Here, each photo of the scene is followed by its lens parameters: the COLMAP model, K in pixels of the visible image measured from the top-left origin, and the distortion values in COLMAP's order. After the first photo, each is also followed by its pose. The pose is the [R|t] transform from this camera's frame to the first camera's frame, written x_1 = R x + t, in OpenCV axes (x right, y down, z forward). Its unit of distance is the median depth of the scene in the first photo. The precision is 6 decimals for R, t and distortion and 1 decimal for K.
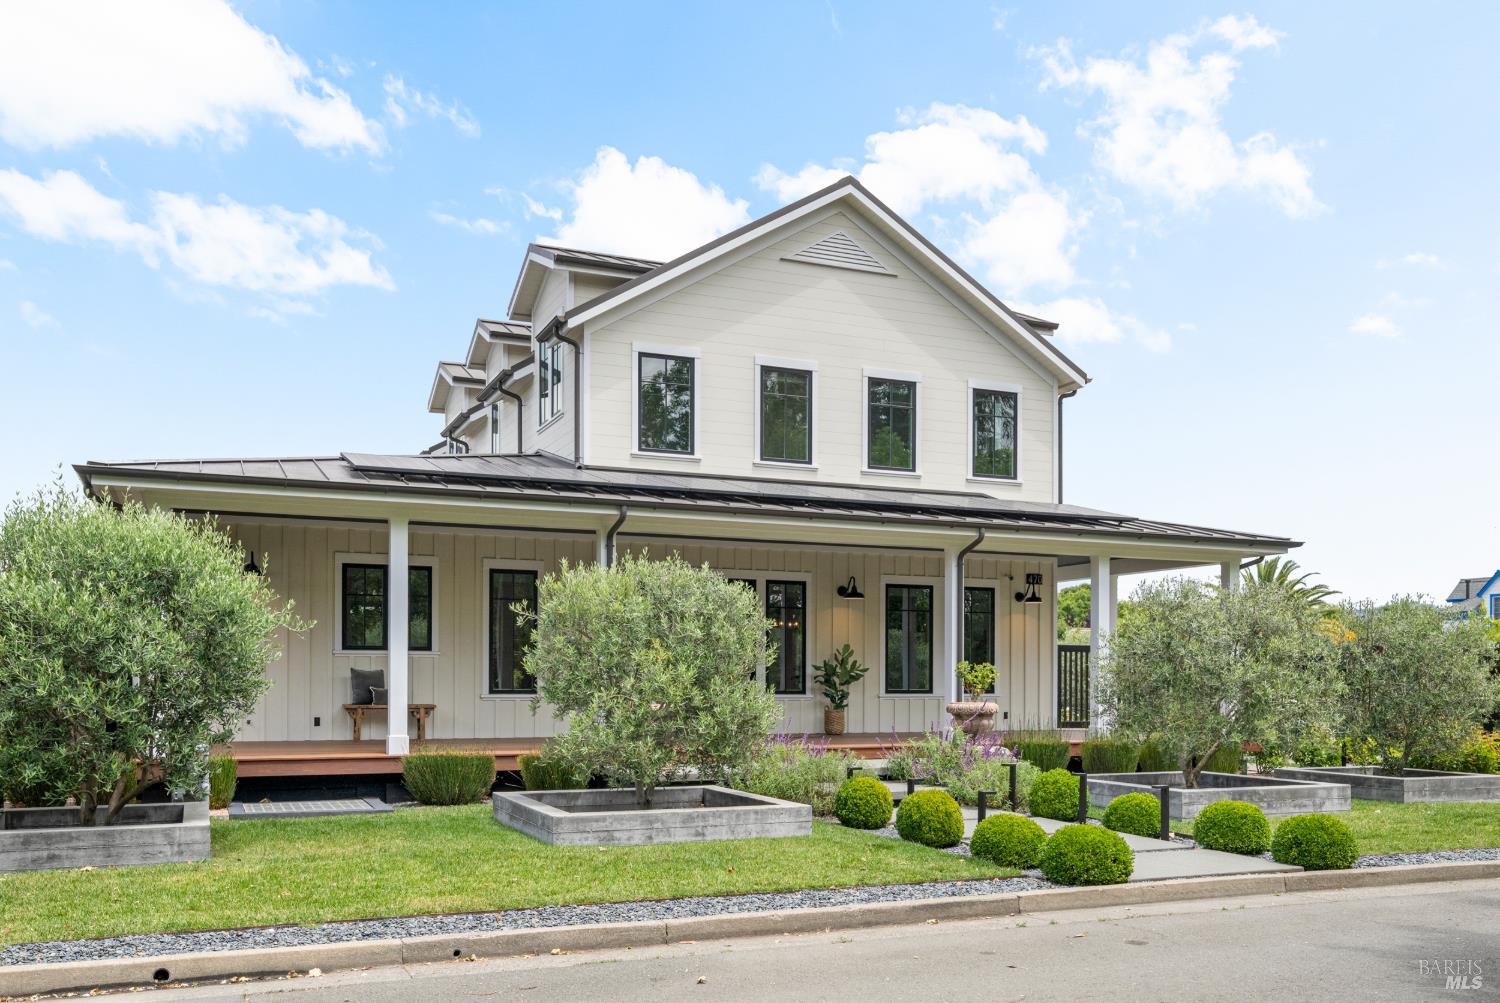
lens RADIAL K [[1198.7, 0, 751.3], [0, 1198.7, 461.1], [0, 0, 1]] dist [0.000876, 0.004530]
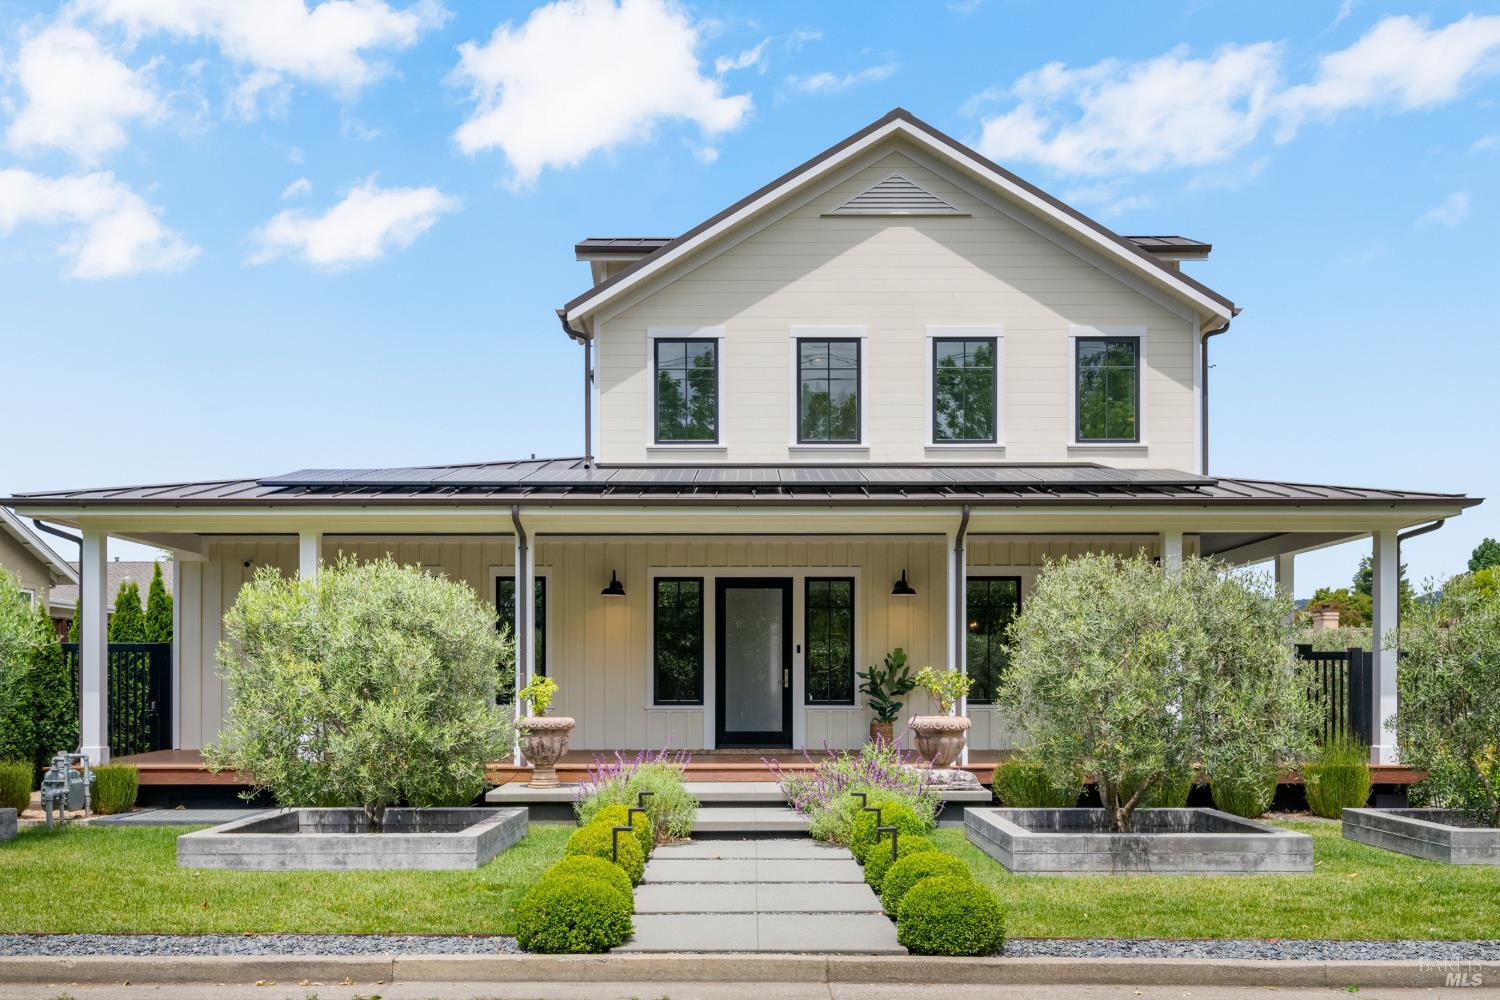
lens RADIAL K [[1233.0, 0, 750.2], [0, 1233.0, 484.5], [0, 0, 1]] dist [0.007508, -0.008208]
pose [[0.924806, -0.065819, -0.374702, 0.336478], [0.072030, 0.997399, 0.002577, 0.025883], [0.373558, -0.029373, 0.927142, 0.143696]]
